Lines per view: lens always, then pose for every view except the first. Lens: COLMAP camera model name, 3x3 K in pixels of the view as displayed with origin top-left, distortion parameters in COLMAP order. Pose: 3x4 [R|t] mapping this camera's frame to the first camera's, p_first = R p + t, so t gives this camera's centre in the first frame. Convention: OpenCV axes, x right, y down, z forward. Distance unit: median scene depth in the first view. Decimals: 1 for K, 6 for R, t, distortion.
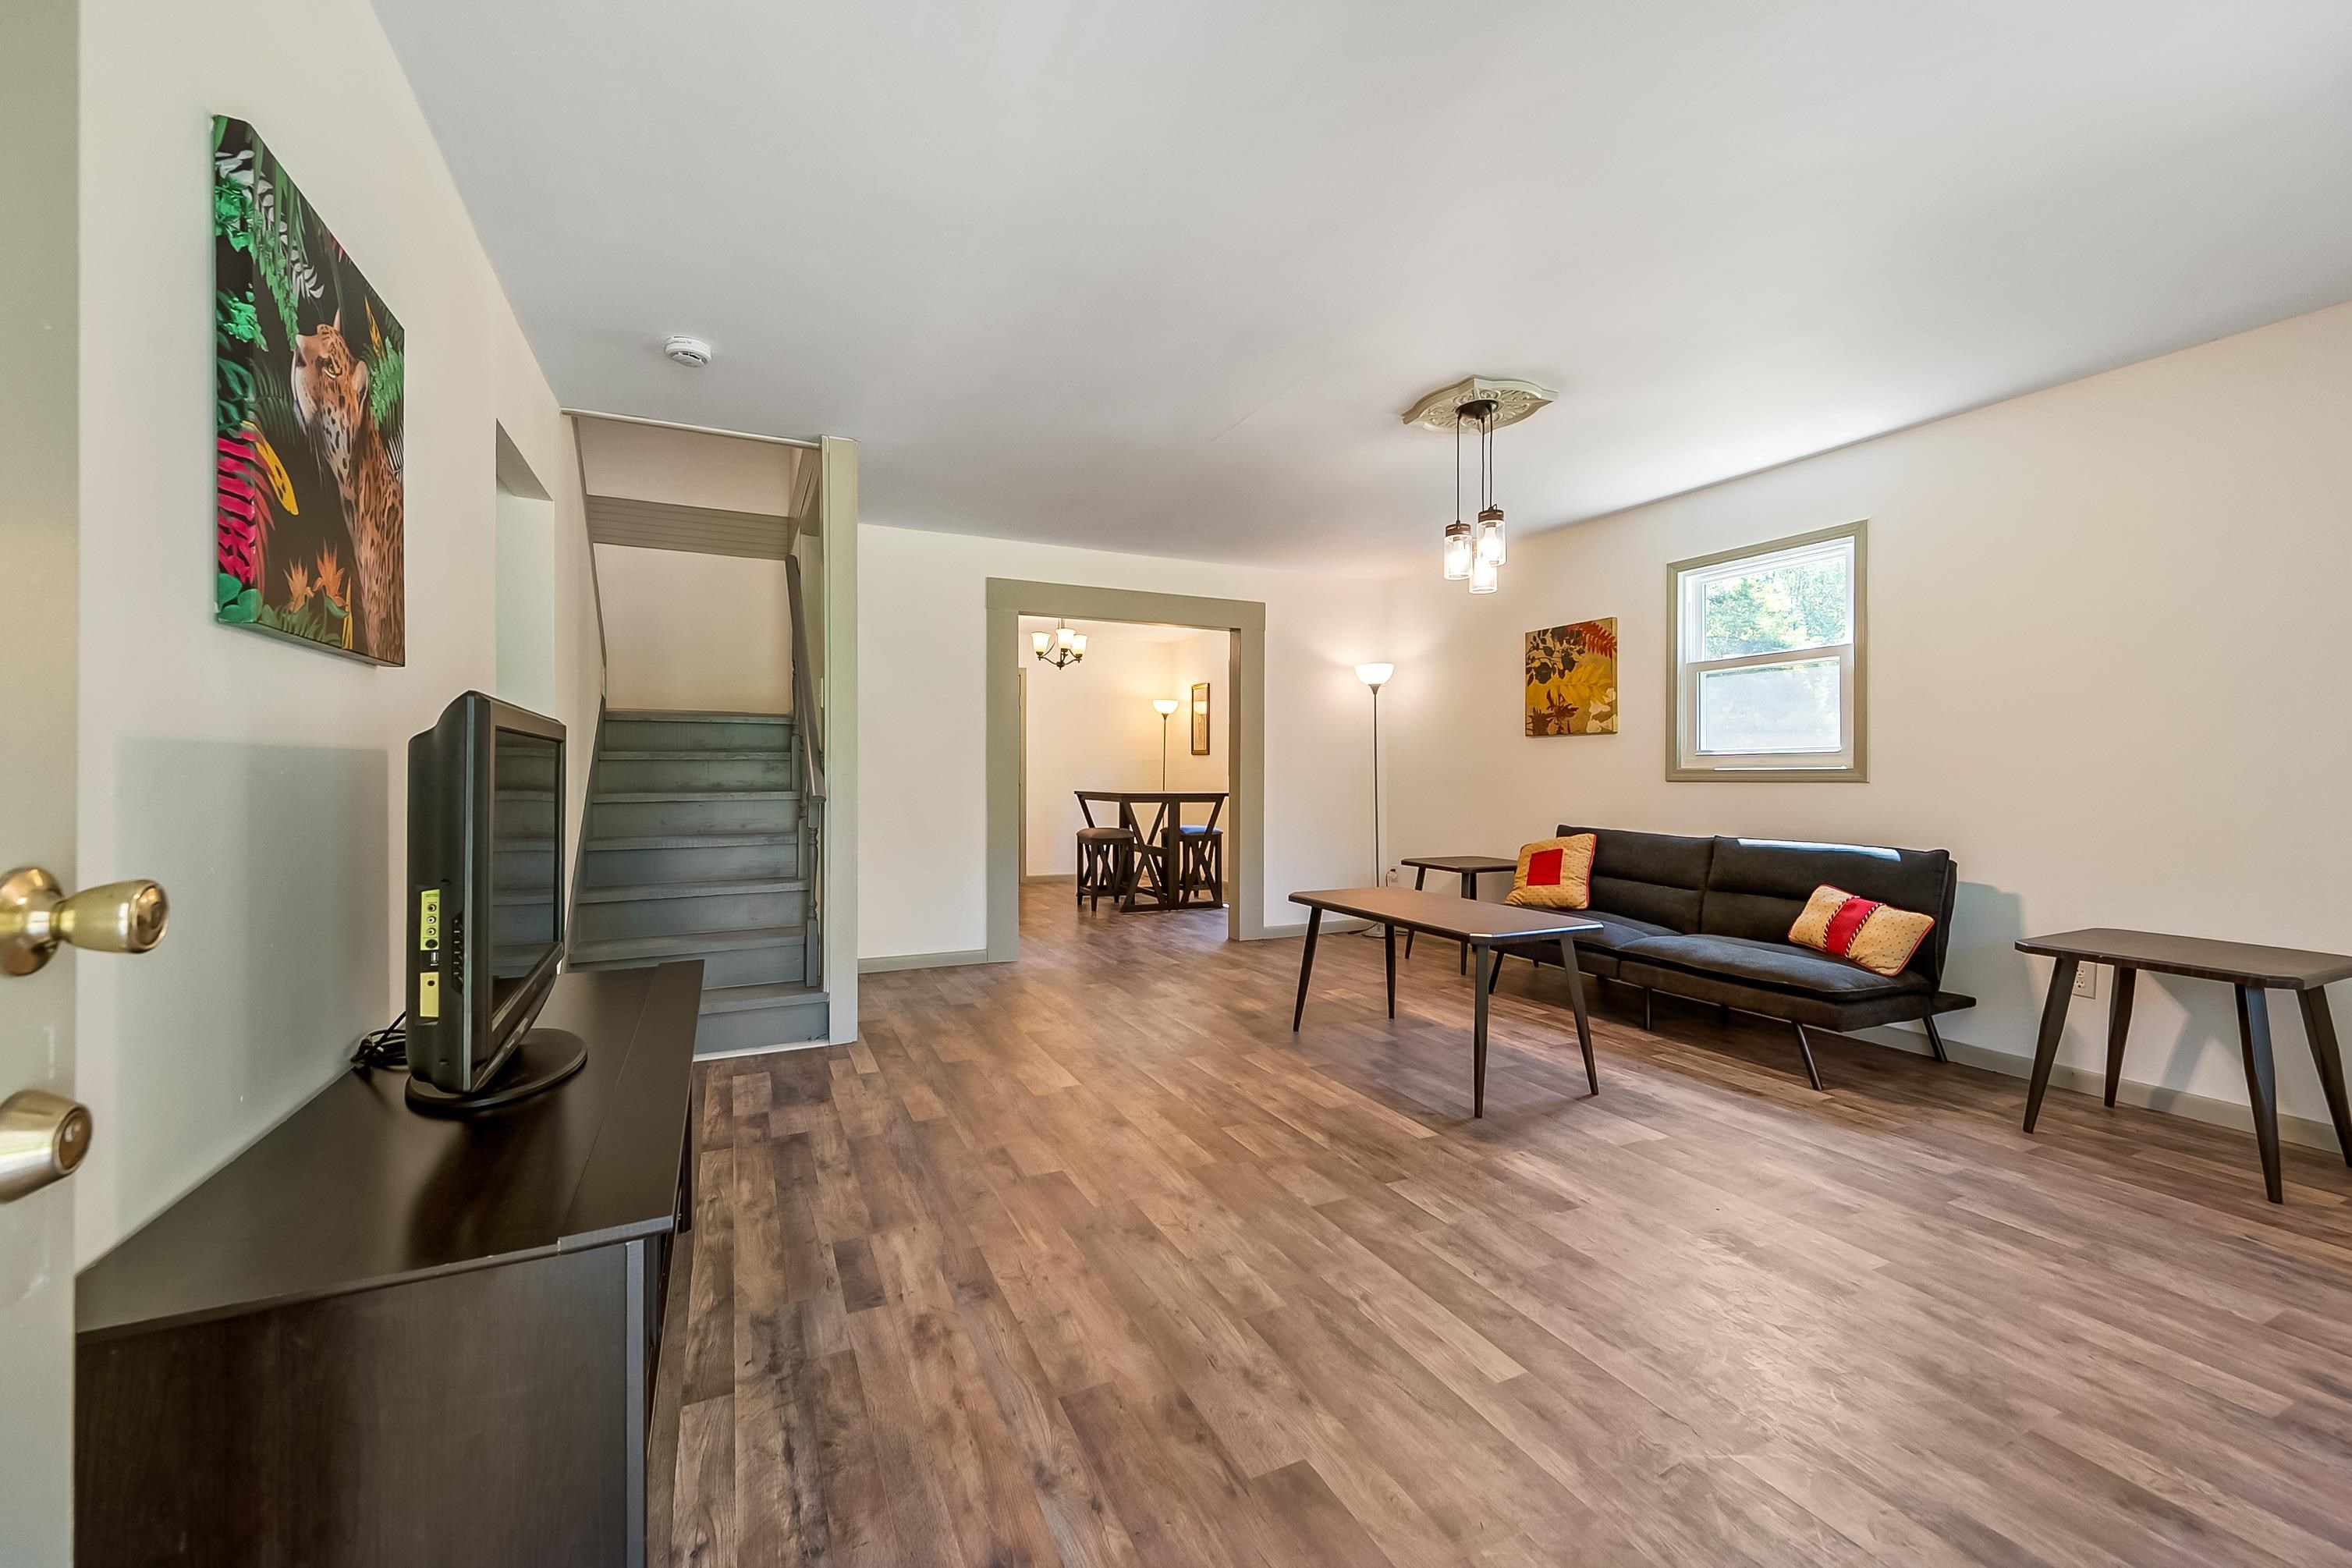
lens RADIAL K [[944.0, 0, 1176.3], [0, 944.0, 767.5], [0, 0, 1]] dist [-0.002398, 0.002231]
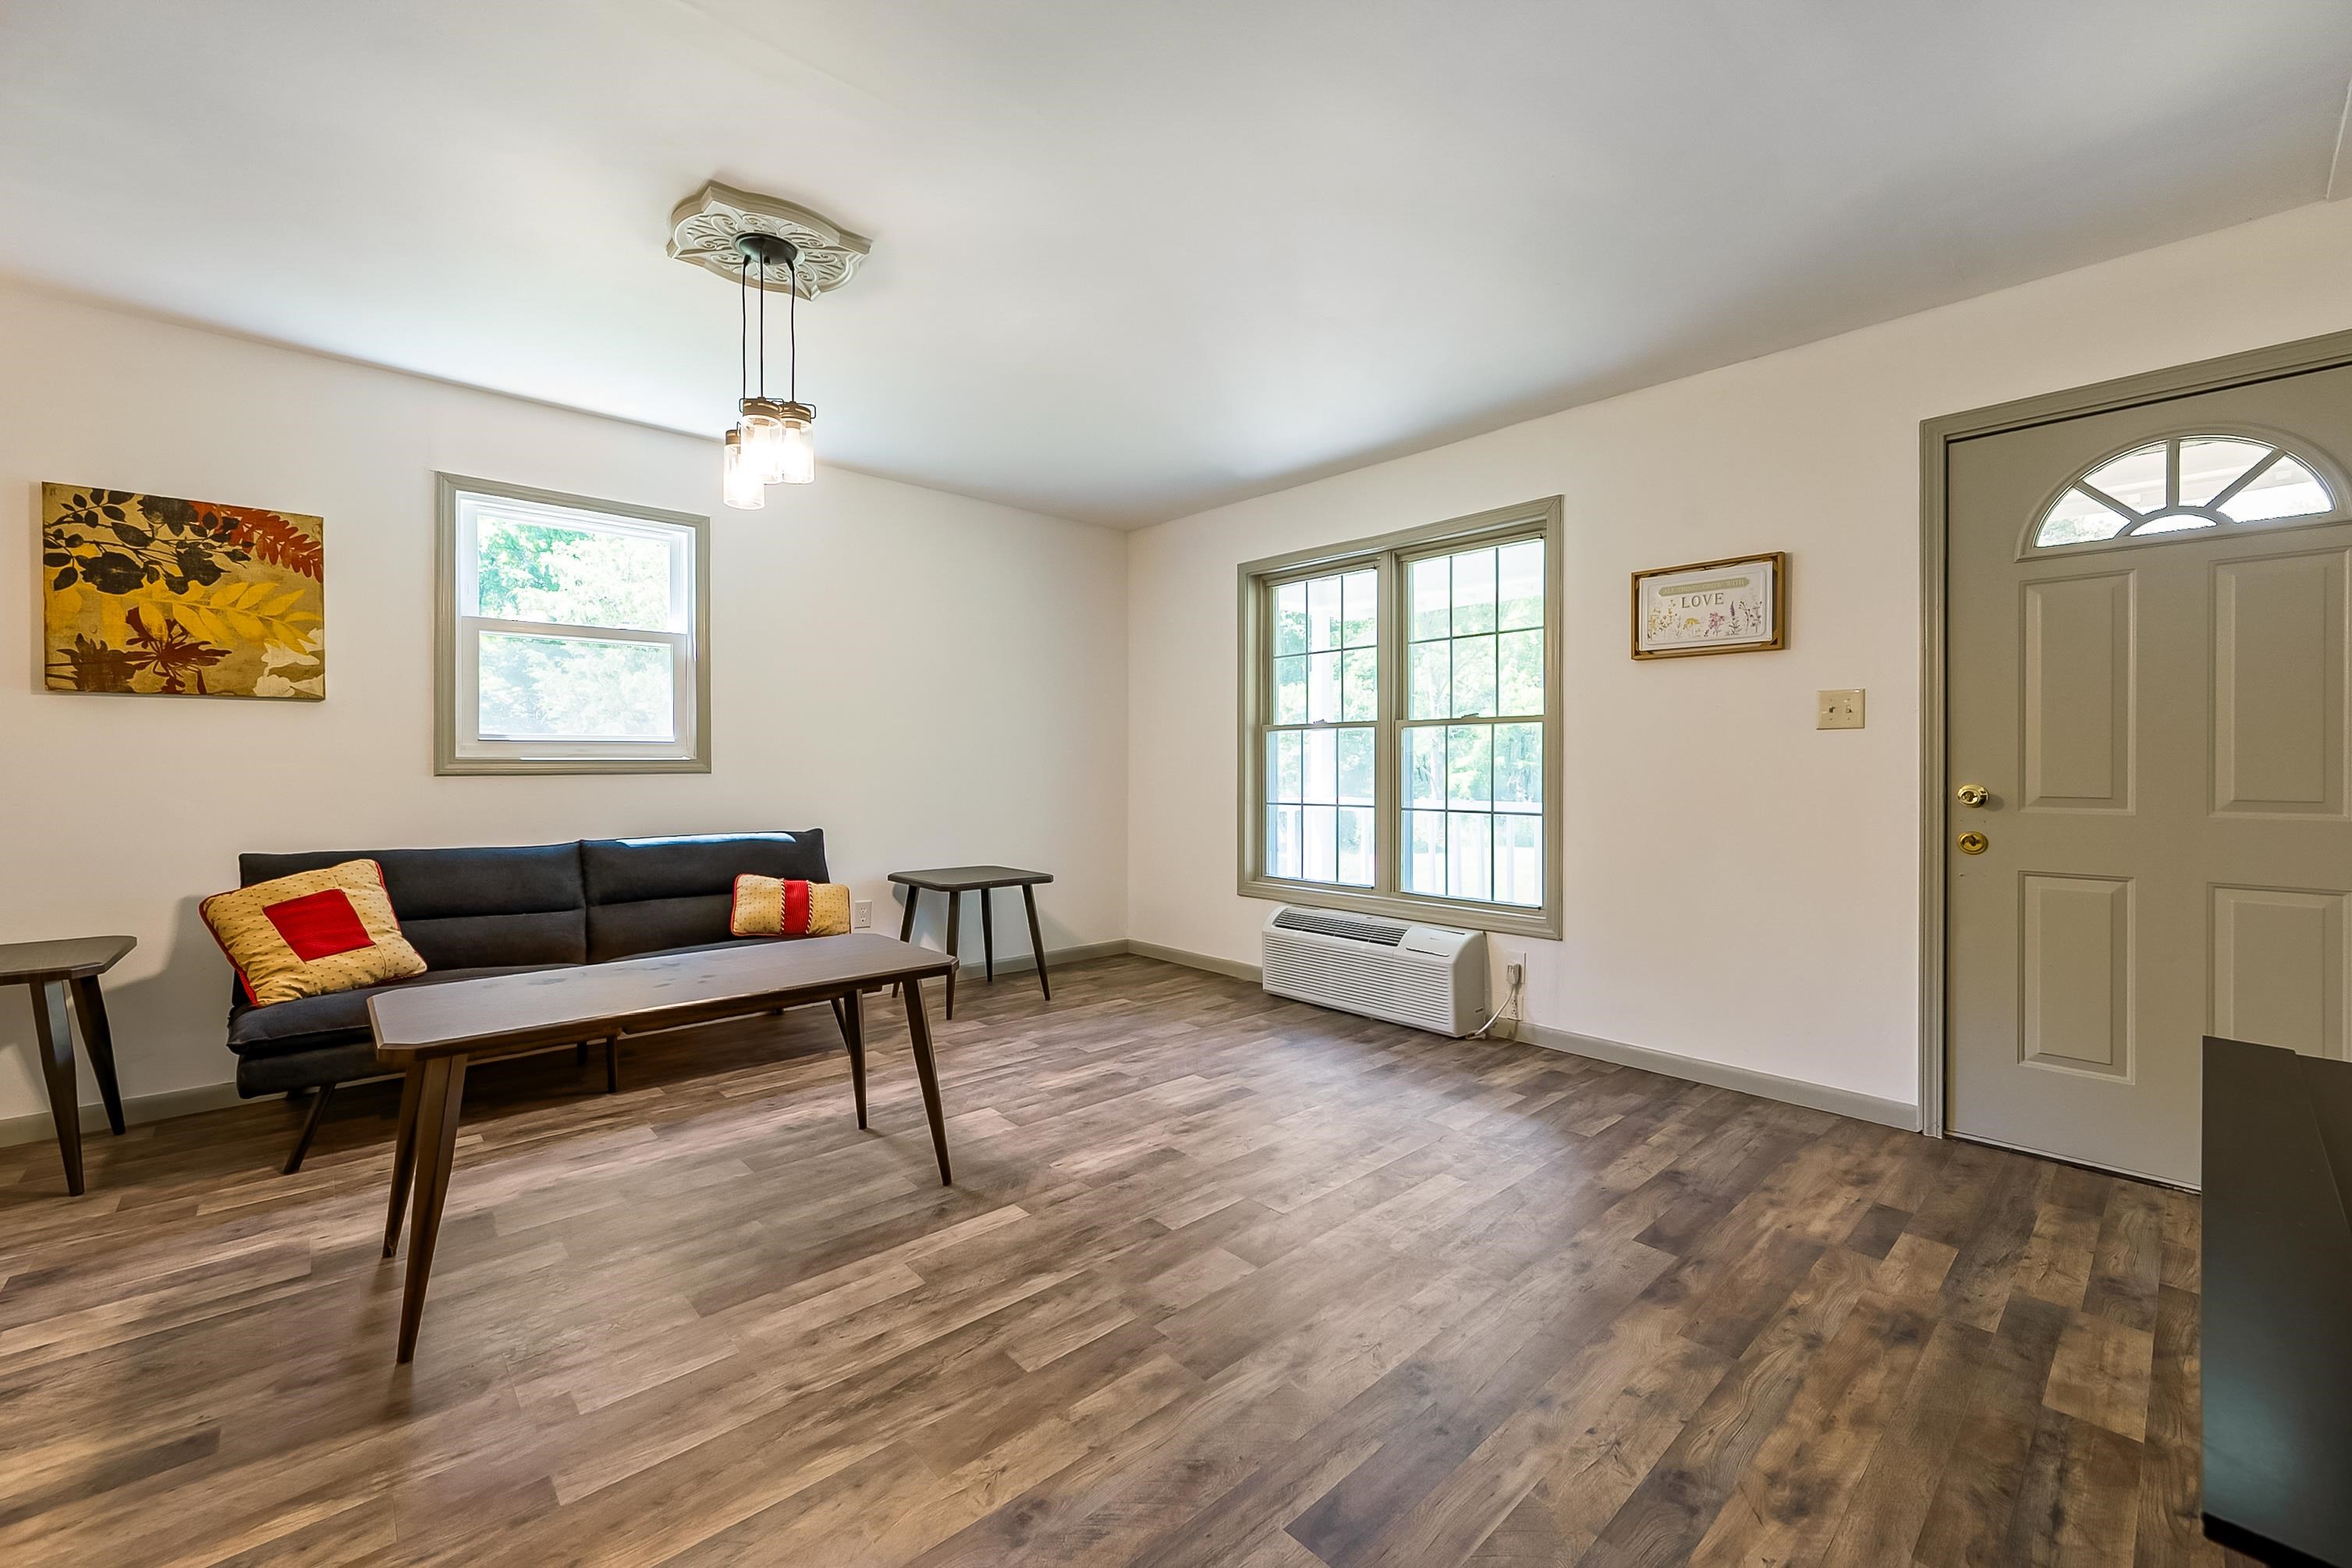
lens RADIAL K [[944.0, 0, 1174.5], [0, 944.0, 769.9], [0, 0, 1]] dist [-0.002398, 0.002231]
pose [[-0.293172, -0.007077, 0.956034, -0.553969], [-0.006820, 0.999963, 0.005310, 0.005117], [-0.956035, -0.004963, -0.293209, 1.123454]]
